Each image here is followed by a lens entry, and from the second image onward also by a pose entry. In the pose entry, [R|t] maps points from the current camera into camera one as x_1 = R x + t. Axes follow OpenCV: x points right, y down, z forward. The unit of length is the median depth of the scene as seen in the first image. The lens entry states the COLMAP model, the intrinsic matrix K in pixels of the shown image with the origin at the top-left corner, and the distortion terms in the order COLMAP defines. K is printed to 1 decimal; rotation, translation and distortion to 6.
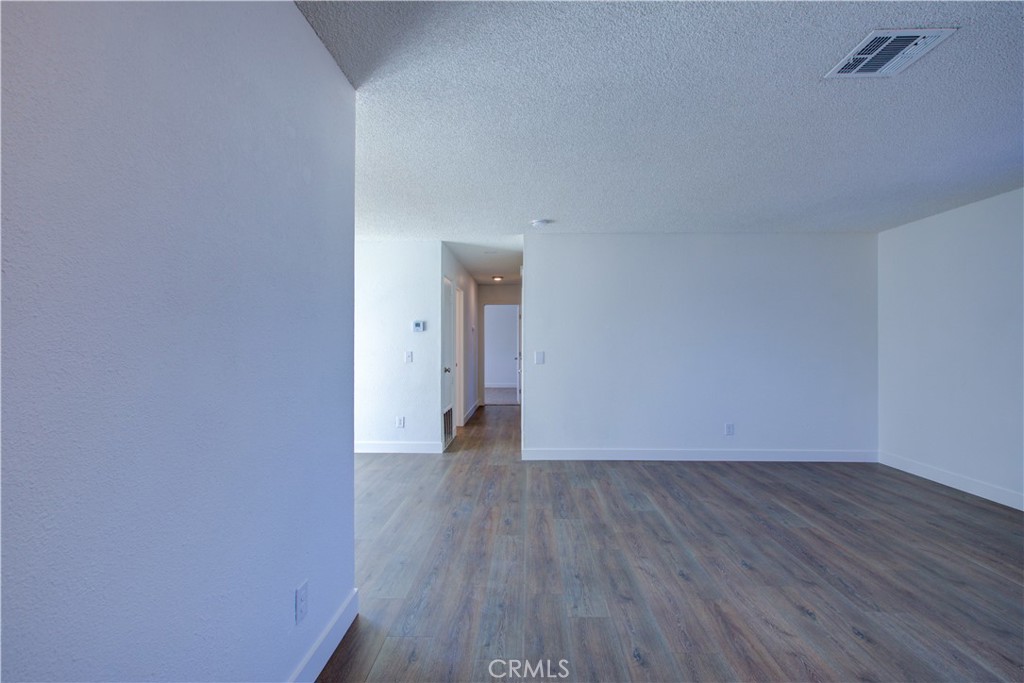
lens RADIAL K [[473.8, 0, 514.2], [0, 473.8, 337.9], [0, 0, 1]] dist [-0.003363, 0.004362]
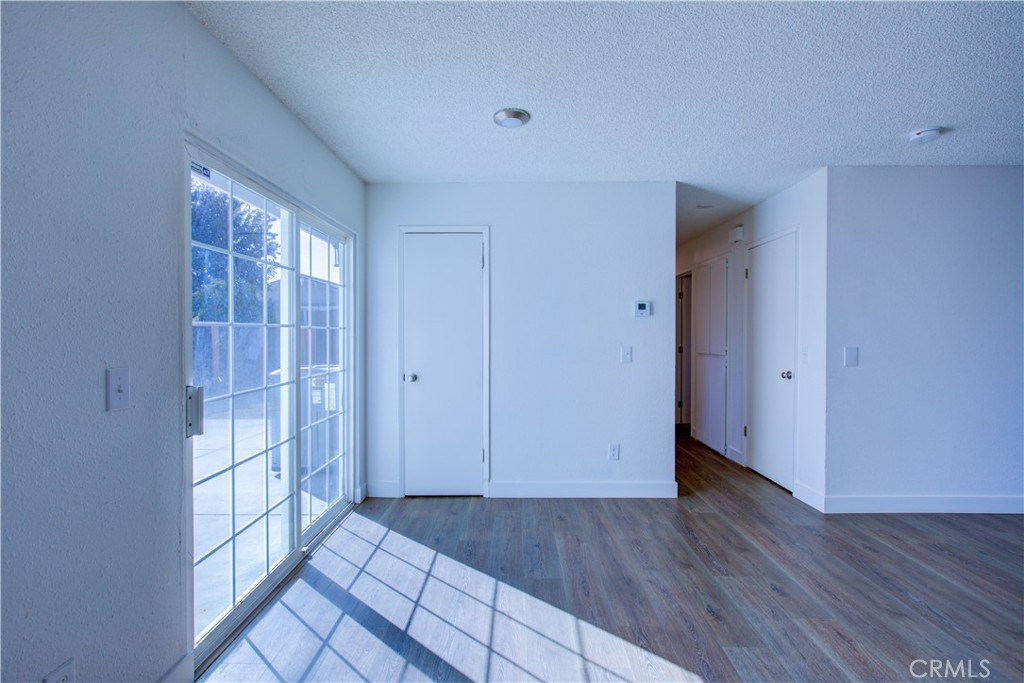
lens RADIAL K [[473.8, 0, 514.2], [0, 473.8, 337.9], [0, 0, 1]] dist [-0.003363, 0.004362]
pose [[0.999661, 0.002679, 0.025901, -0.717809], [-0.003166, 0.999819, 0.018780, 0.007817], [-0.025846, -0.018856, 0.999488, 0.609138]]
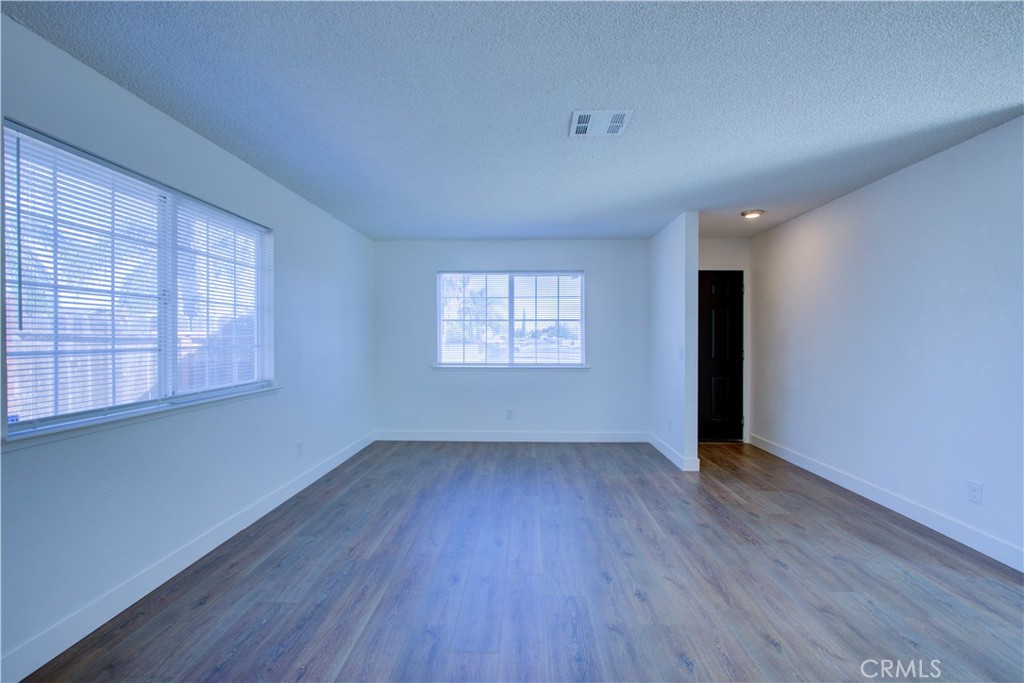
lens RADIAL K [[467.4, 0, 512.3], [0, 467.4, 341.0], [0, 0, 1]] dist [-0.006580, 0.003708]
pose [[-0.999980, 0.004104, 0.004881, 0.648091], [0.004080, 0.999979, -0.004936, 0.016163], [-0.004901, -0.004916, -0.999976, 1.472992]]
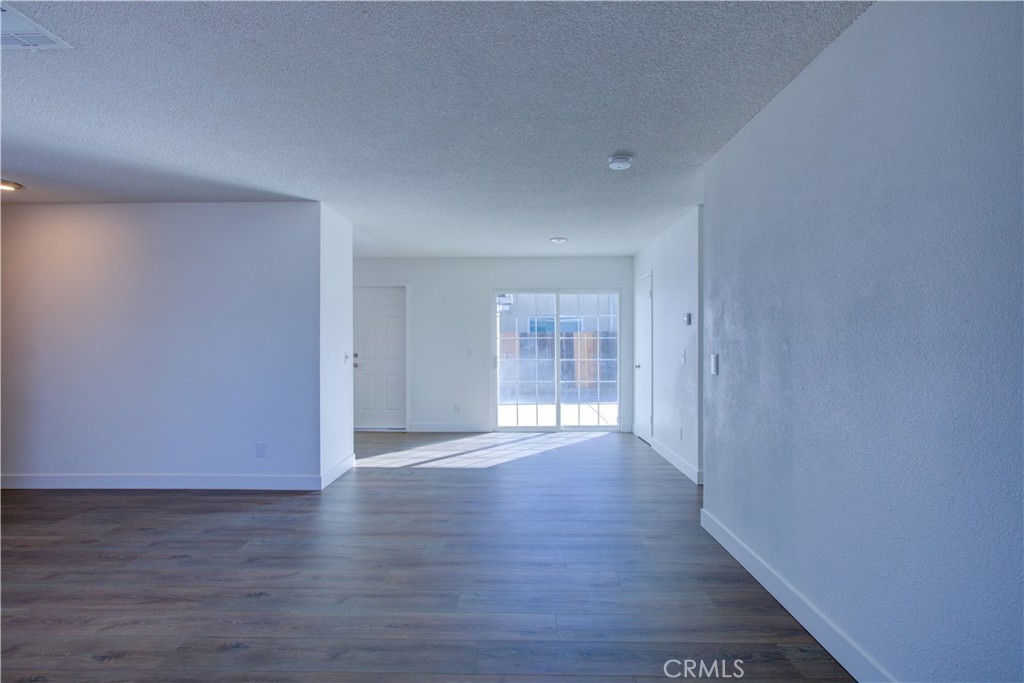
lens RADIAL K [[467.4, 0, 512.3], [0, 467.4, 341.0], [0, 0, 1]] dist [-0.006580, 0.003708]
pose [[0.010487, 0.000392, -0.999945, 1.062211], [0.012371, 0.999923, 0.000522, 0.014400], [0.999868, -0.012376, 0.010481, 1.250810]]
